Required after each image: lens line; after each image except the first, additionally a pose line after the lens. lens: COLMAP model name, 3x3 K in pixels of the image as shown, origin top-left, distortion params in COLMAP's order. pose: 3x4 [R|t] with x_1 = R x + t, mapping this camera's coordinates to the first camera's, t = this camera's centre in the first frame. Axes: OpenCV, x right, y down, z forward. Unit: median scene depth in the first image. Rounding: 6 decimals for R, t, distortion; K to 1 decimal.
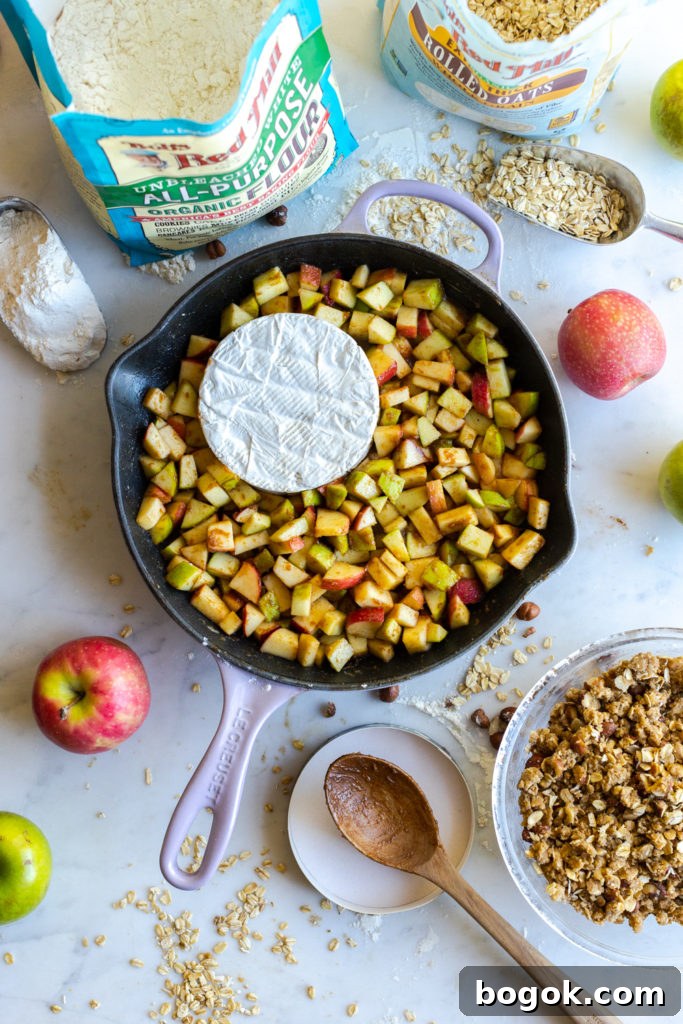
lens RADIAL K [[1502.3, 0, 338.8], [0, 1502.3, 511.7], [0, 0, 1]] dist [-0.010616, 0.000000]
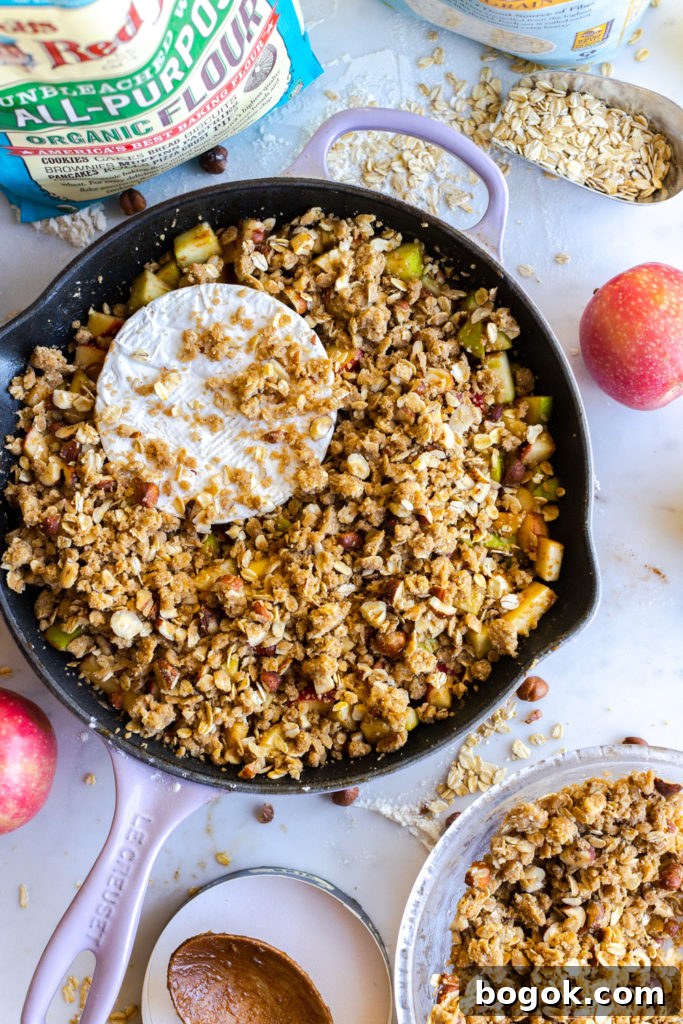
lens RADIAL K [[1502.3, 0, 340.9], [0, 1502.3, 514.4], [0, 0, 1]] dist [-0.010616, 0.000000]
pose [[0.999629, 0.023128, -0.014384, 0.040332], [-0.023382, 0.999569, -0.017765, -0.005648], [0.013967, 0.018095, 0.999739, 0.254837]]
